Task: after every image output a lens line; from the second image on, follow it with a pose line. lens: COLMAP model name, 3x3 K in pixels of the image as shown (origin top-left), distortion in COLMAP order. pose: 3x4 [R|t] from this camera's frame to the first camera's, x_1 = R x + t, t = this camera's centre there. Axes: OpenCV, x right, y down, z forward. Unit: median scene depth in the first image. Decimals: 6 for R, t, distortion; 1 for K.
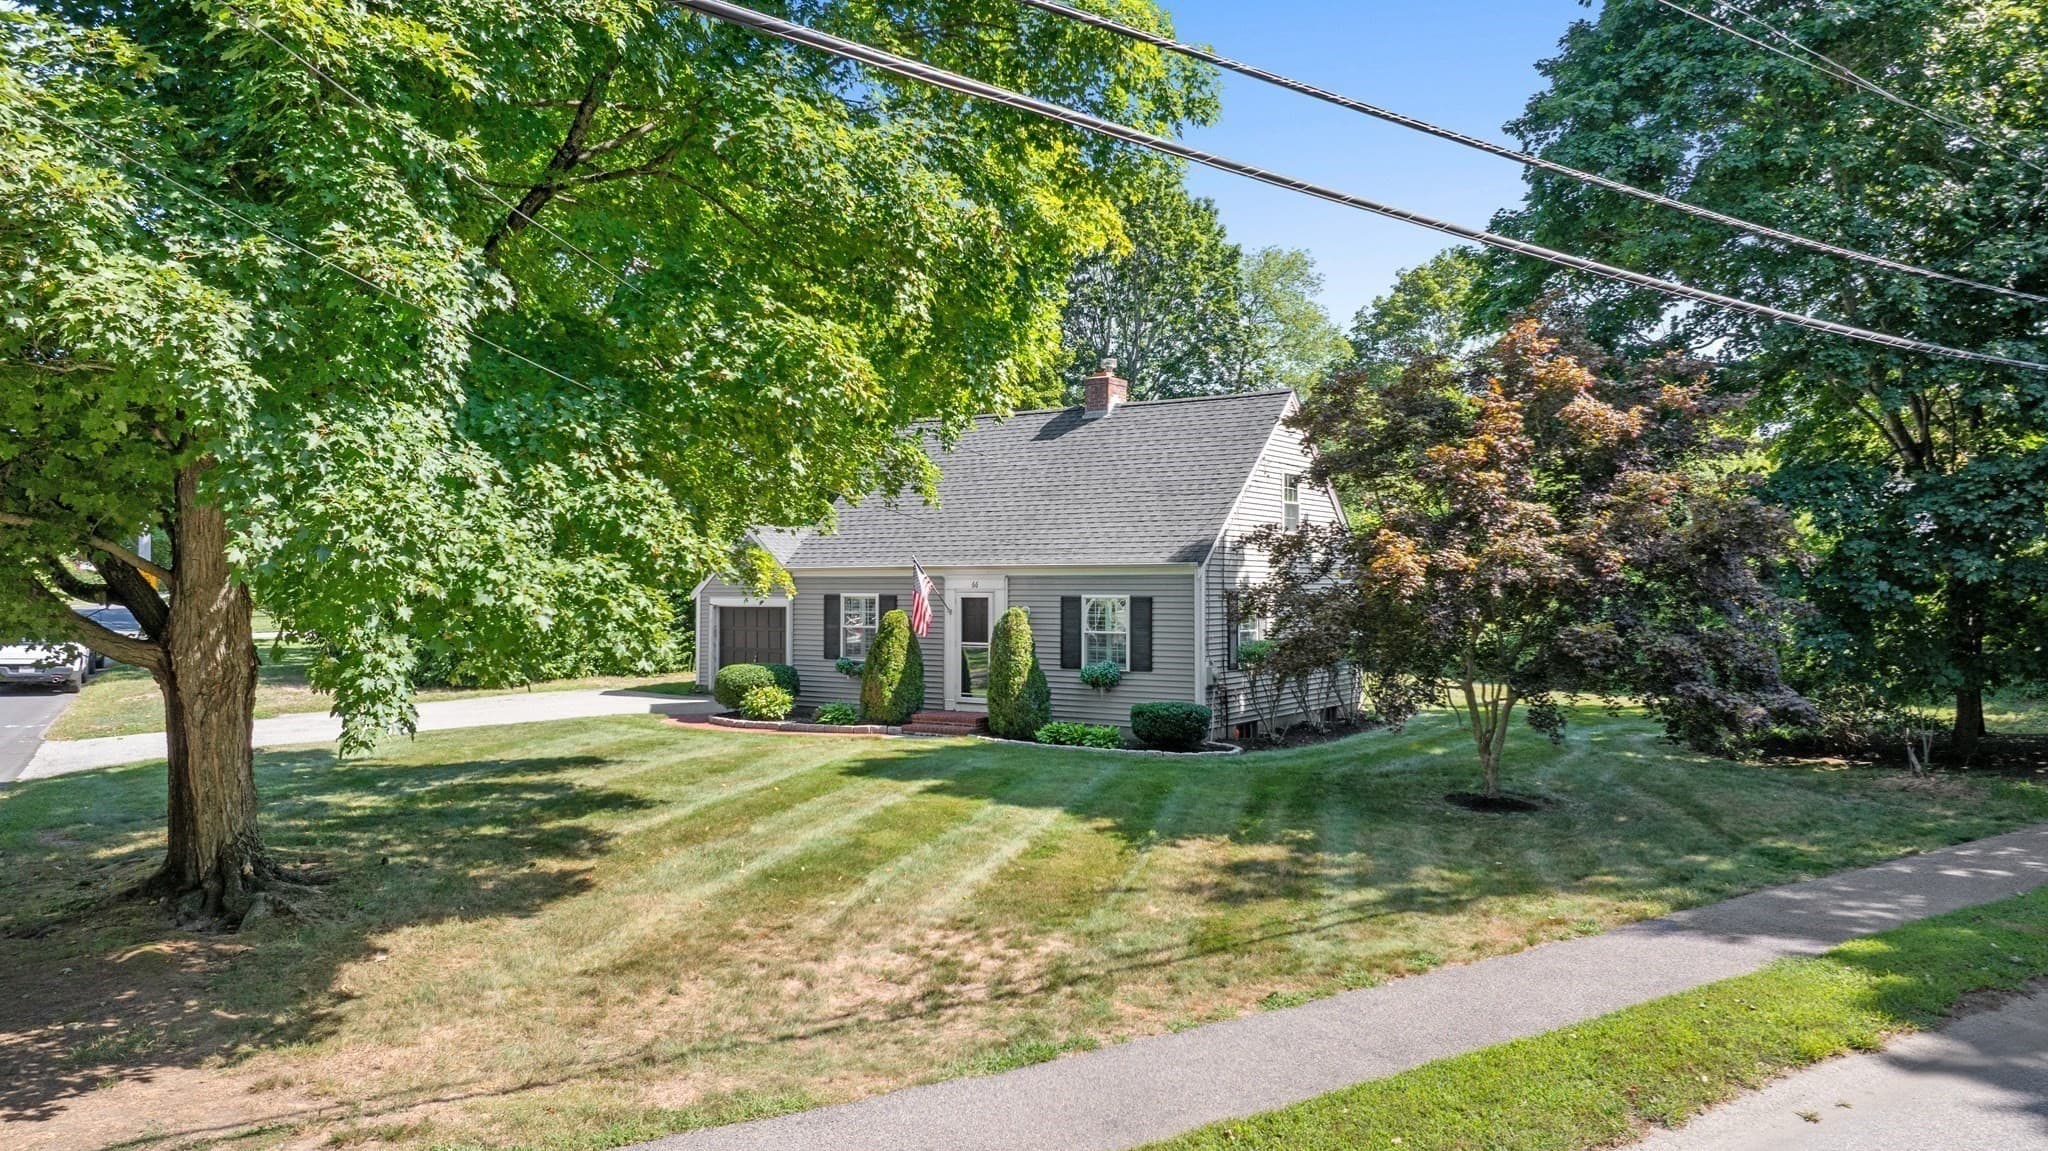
lens RADIAL K [[1436.6, 0, 1022.2], [0, 1436.6, 570.9], [0, 0, 1]] dist [-0.021274, -0.003912]
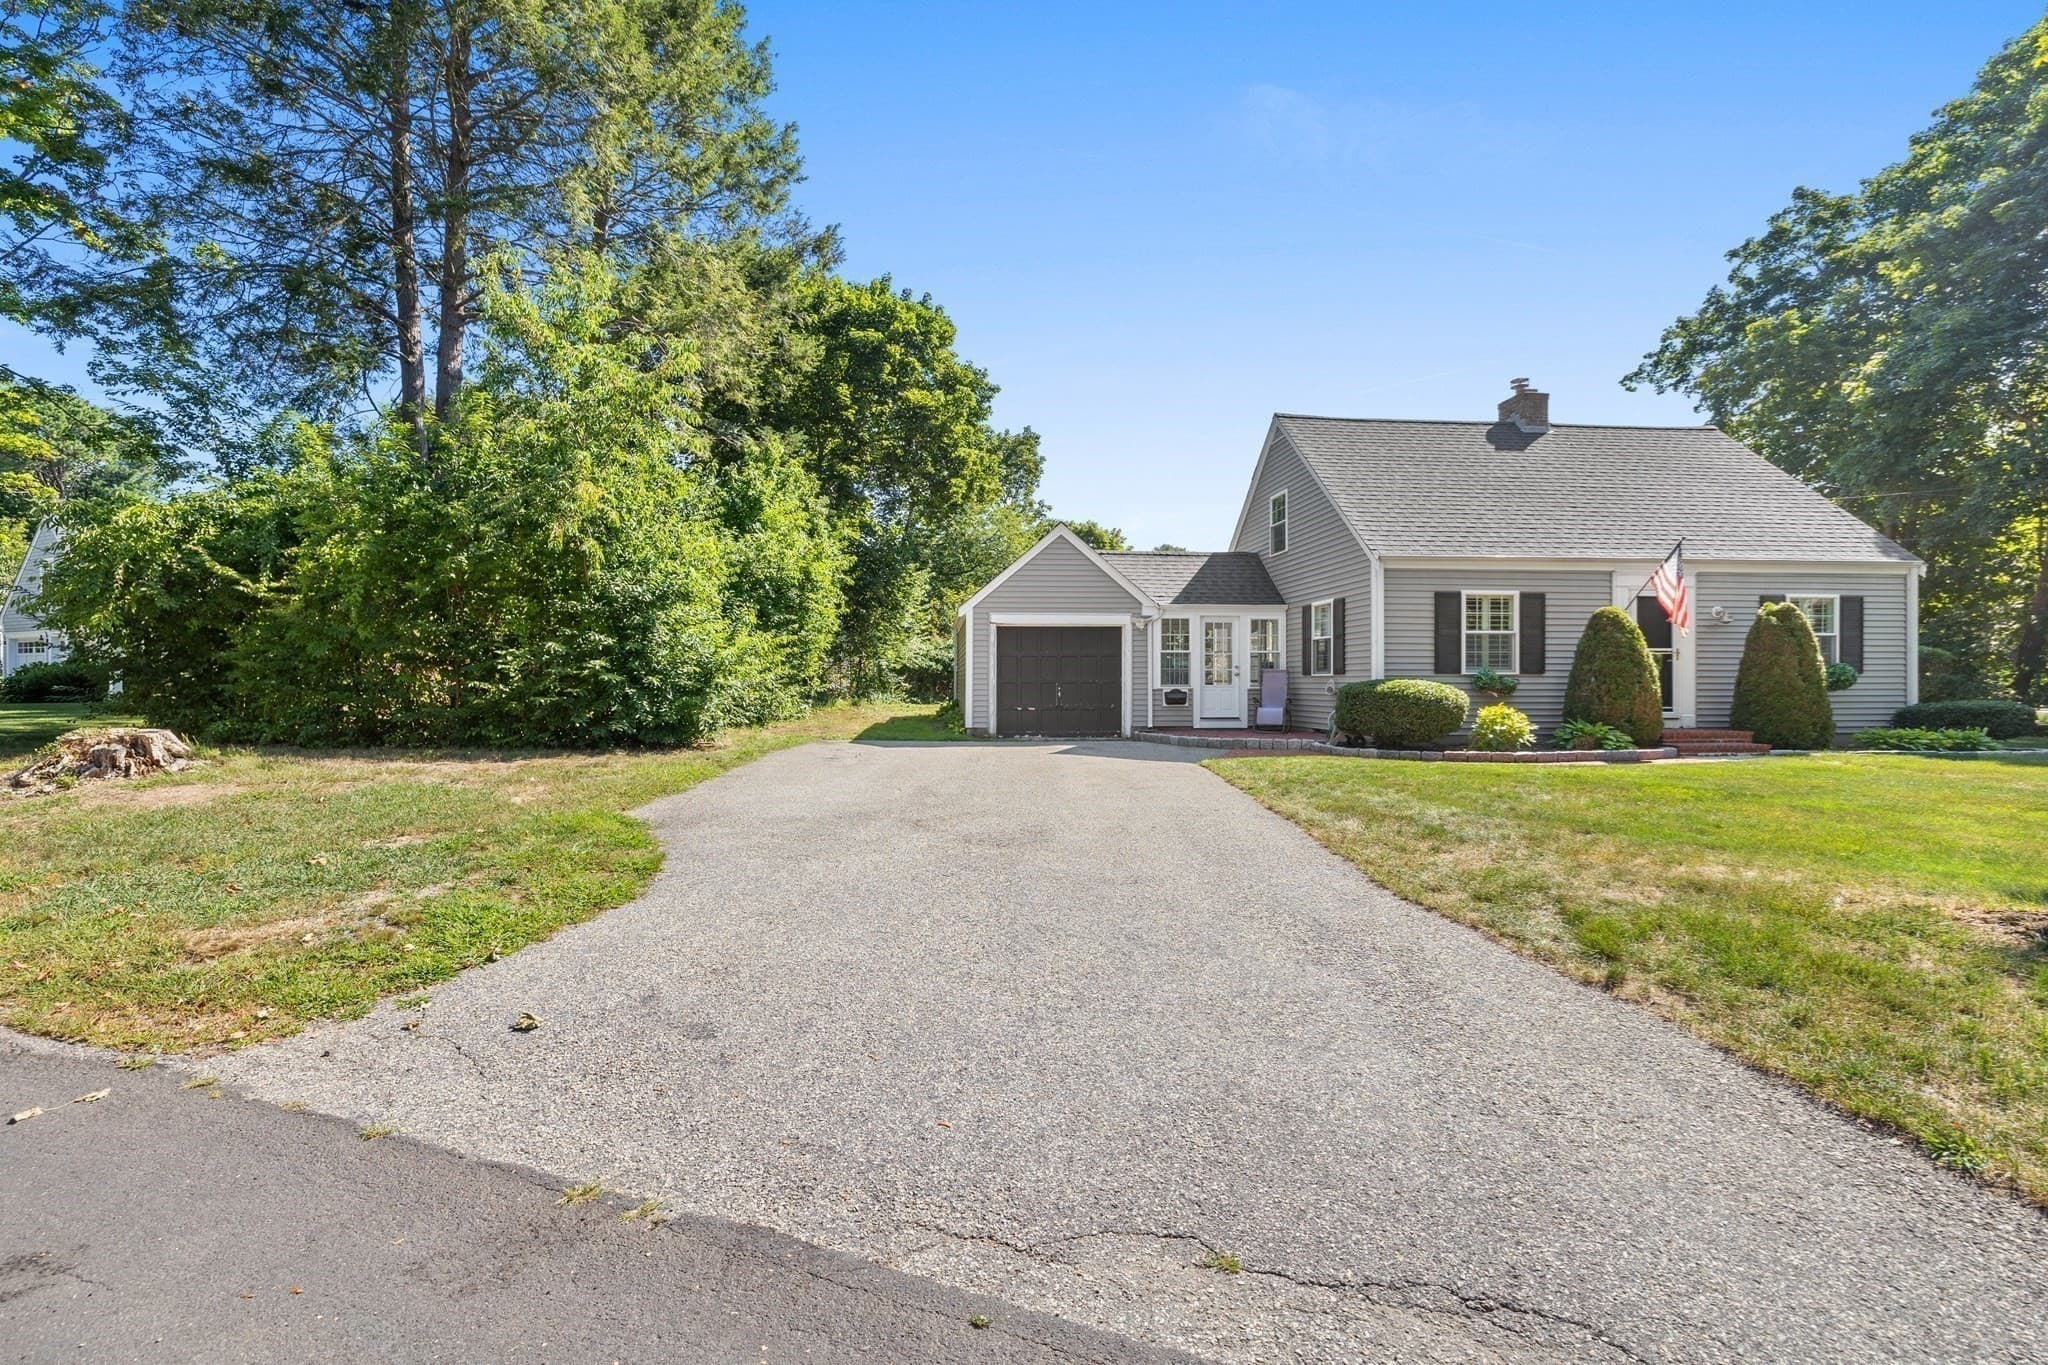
lens RADIAL K [[860.6, 0, 1014.8], [0, 860.6, 693.3], [0, 0, 1]] dist [0.001254, -0.000093]
pose [[0.779085, -0.009784, 0.626843, -0.651054], [-0.004672, 0.999760, 0.021412, 0.066709], [-0.626901, -0.019611, 0.778852, 0.823002]]
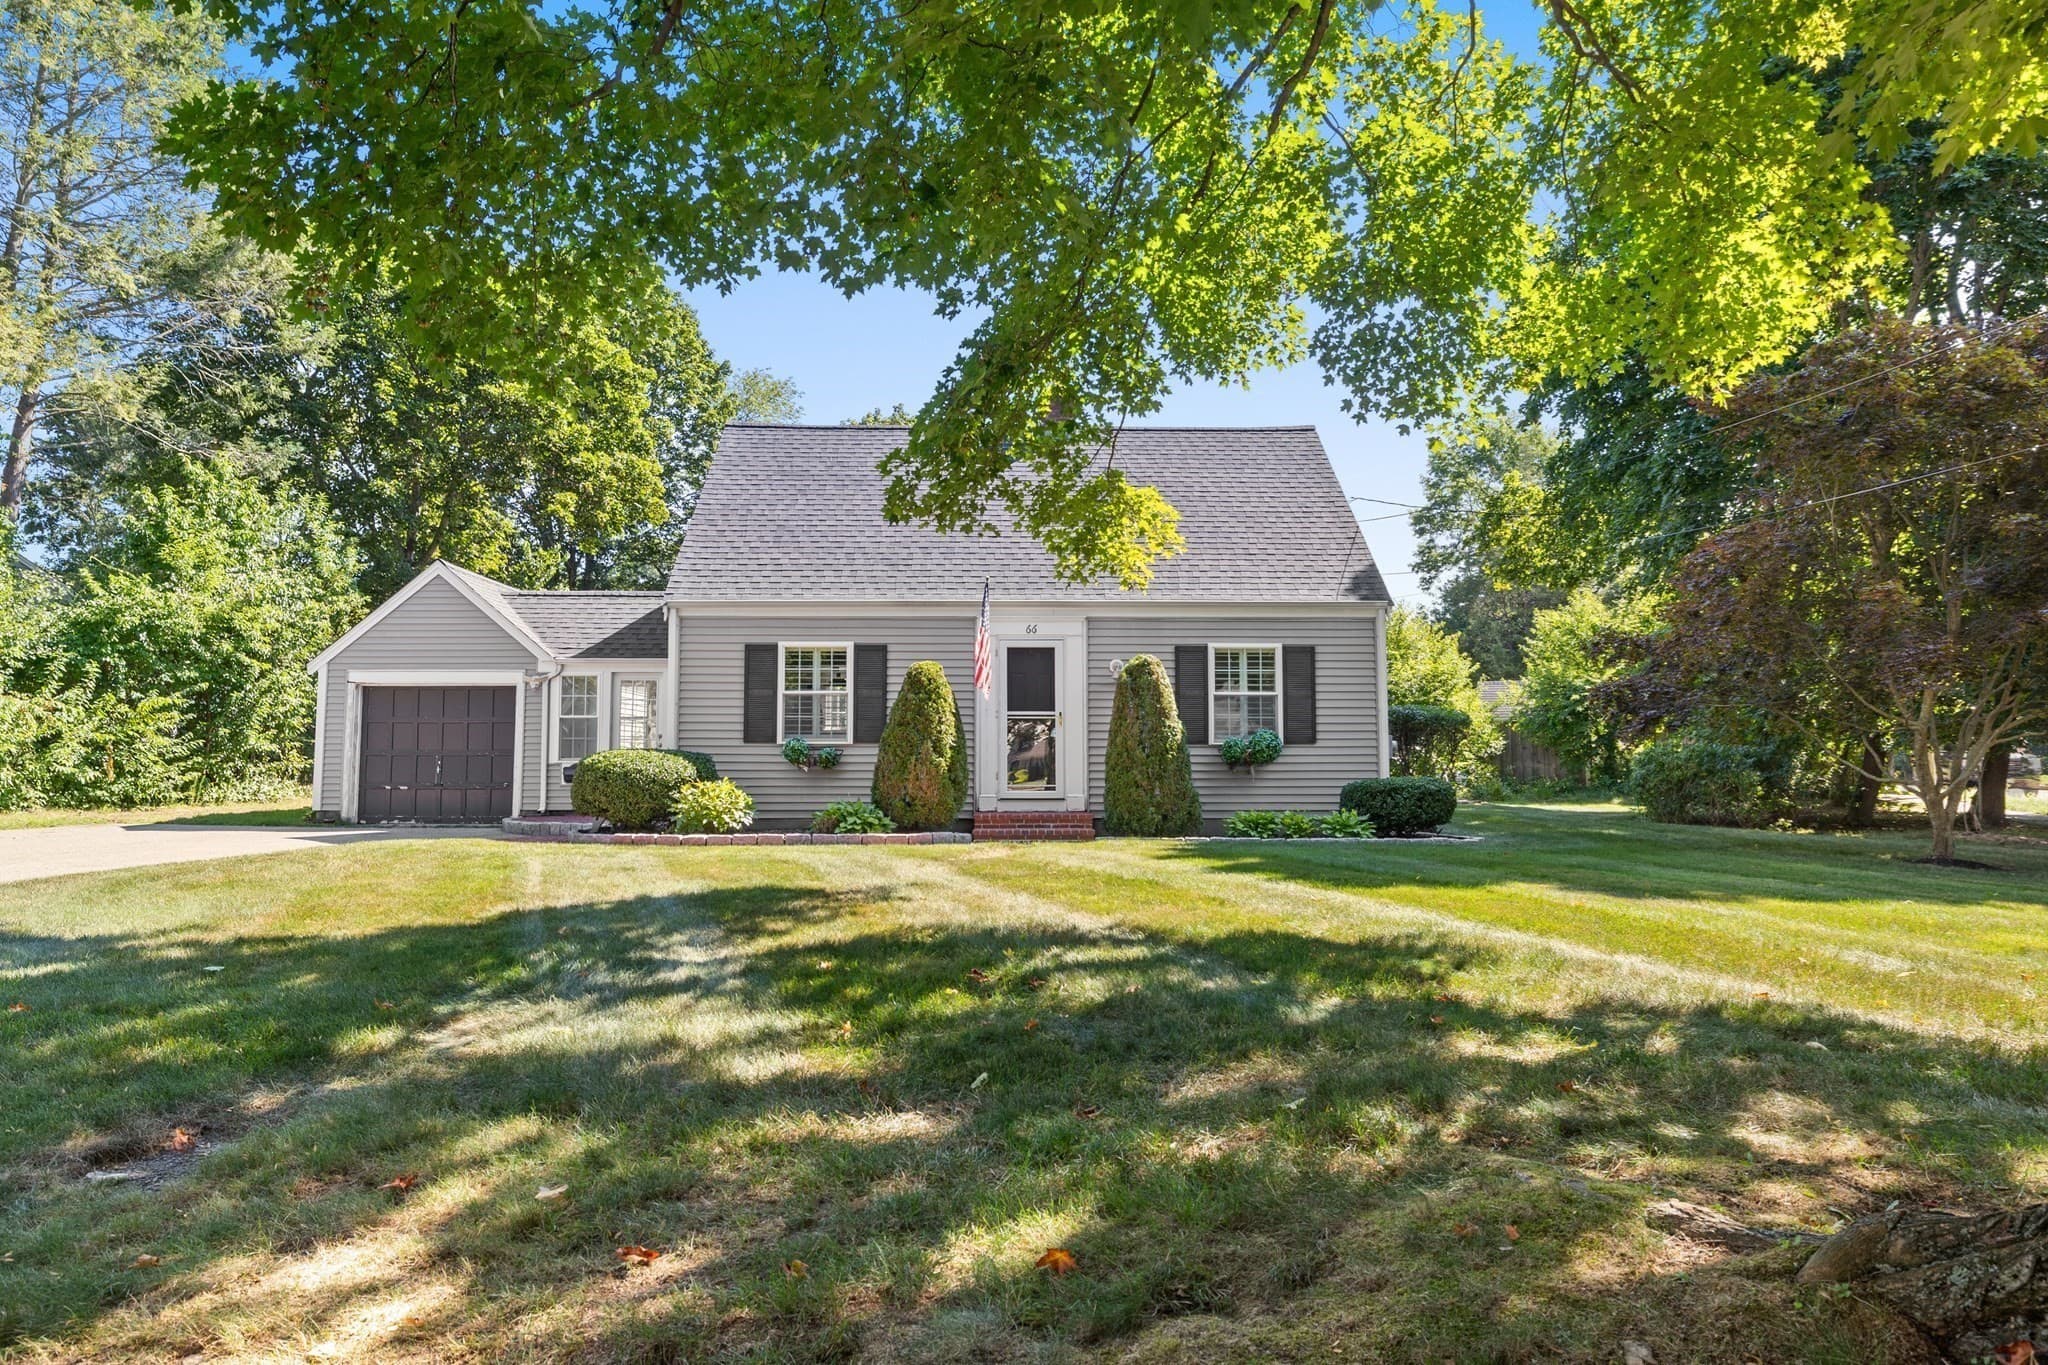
lens RADIAL K [[1279.9, 0, 1021.7], [0, 1279.9, 672.8], [0, 0, 1]] dist [-0.000639, 0.000462]
pose [[0.821675, 0.038949, 0.568624, -0.385365], [-0.004805, 0.998100, -0.061423, 0.068218], [-0.569937, 0.047738, 0.820301, 0.482864]]
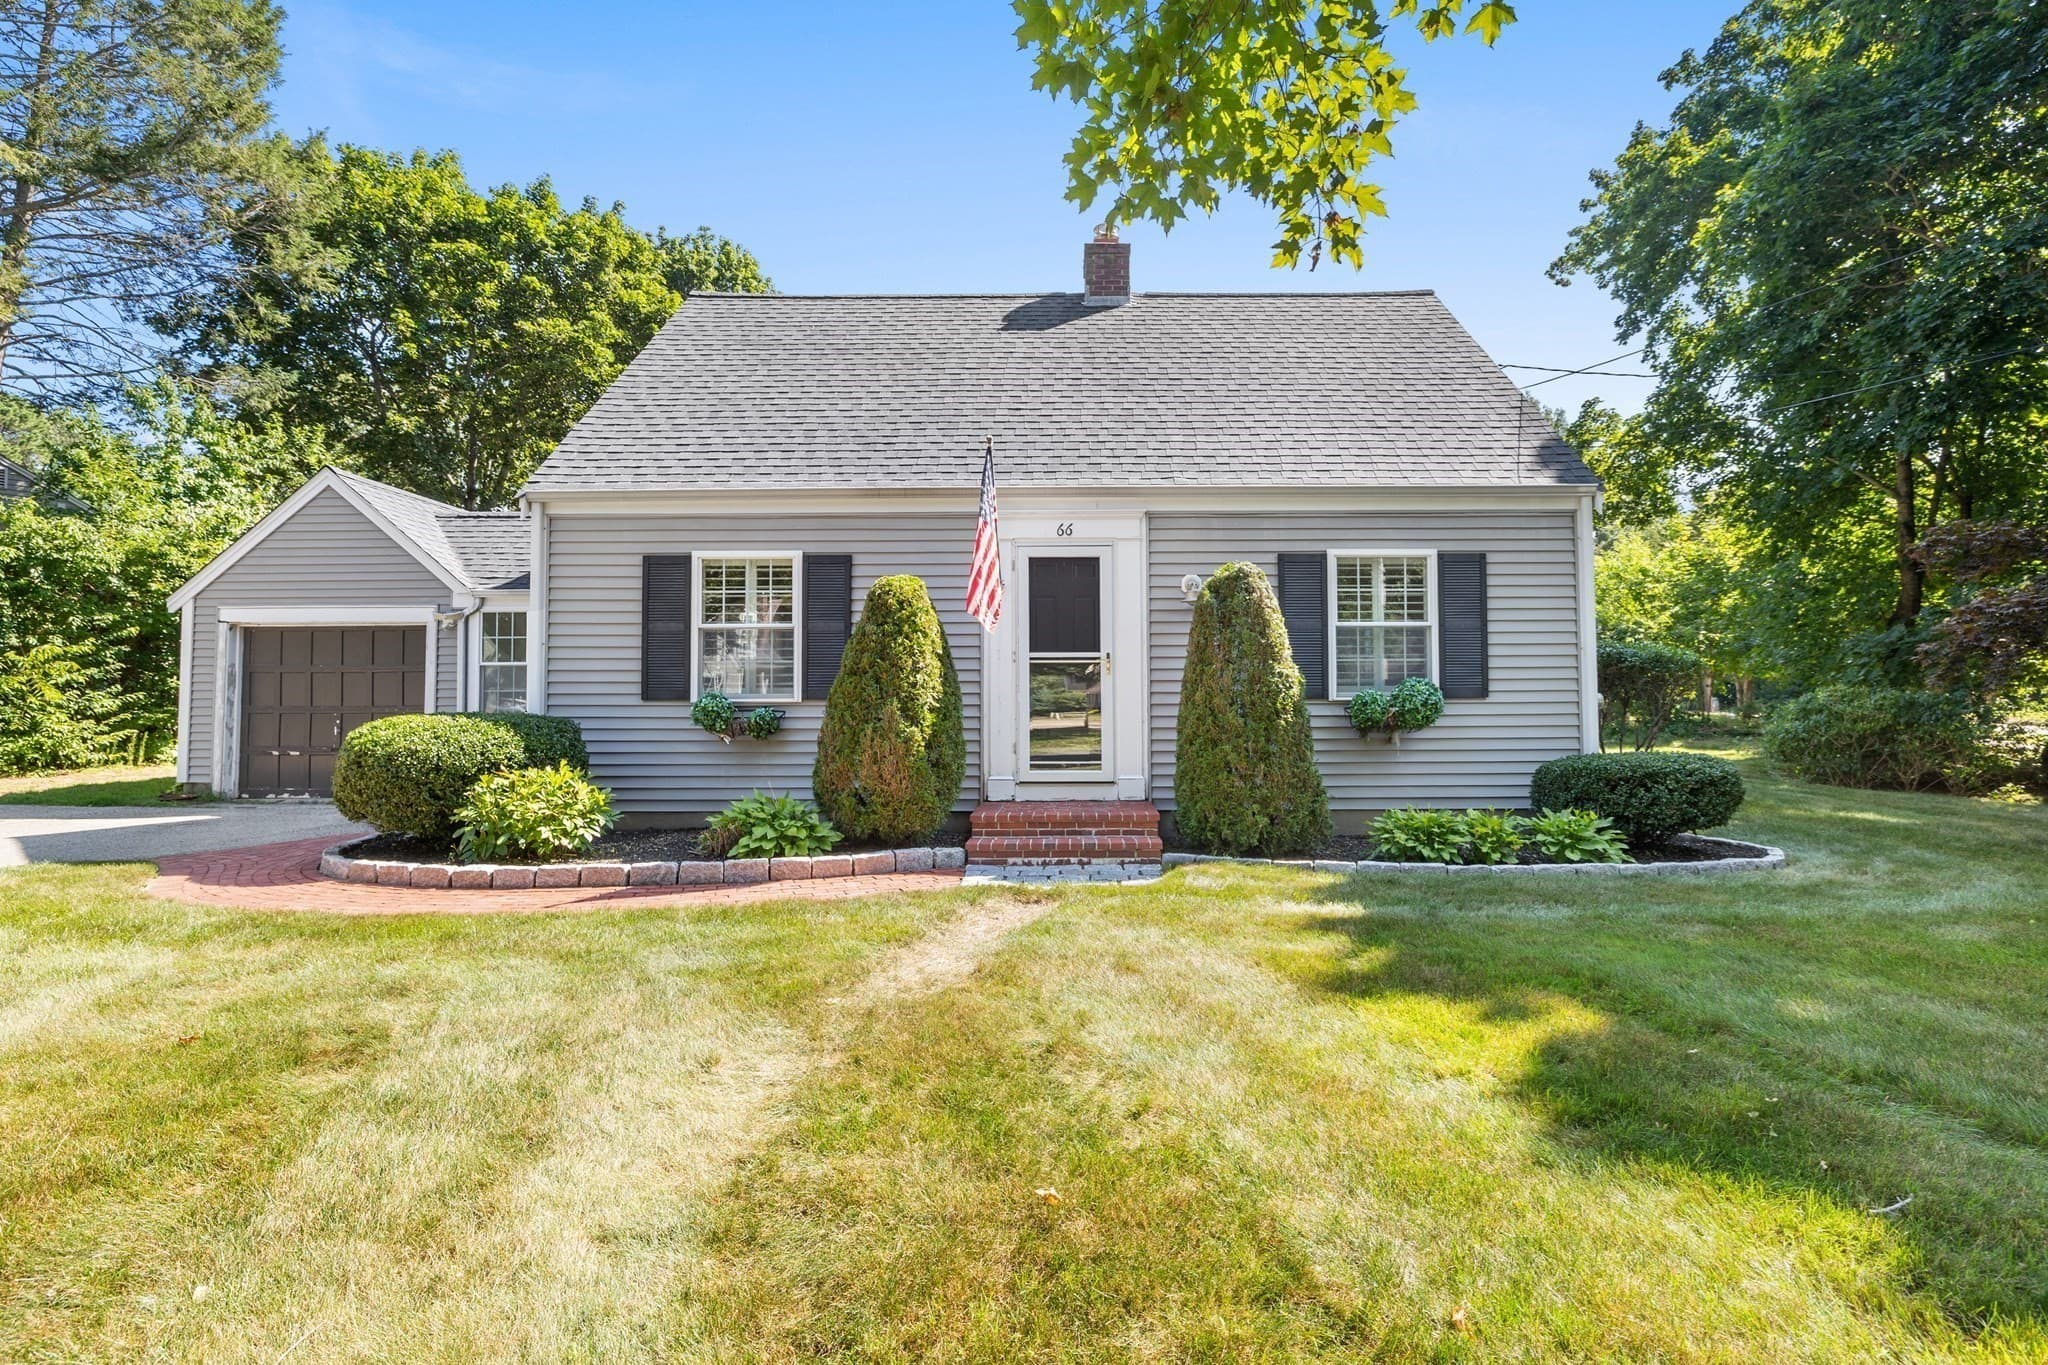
lens RADIAL K [[972.9, 0, 1068.8], [0, 972.9, 677.8], [0, 0, 1]] dist [-0.001905, -0.000163]
pose [[0.833768, 0.006174, 0.552081, -0.205142], [-0.000089, 0.999939, -0.011049, 0.060720], [-0.552116, 0.009163, 0.833717, 0.720753]]
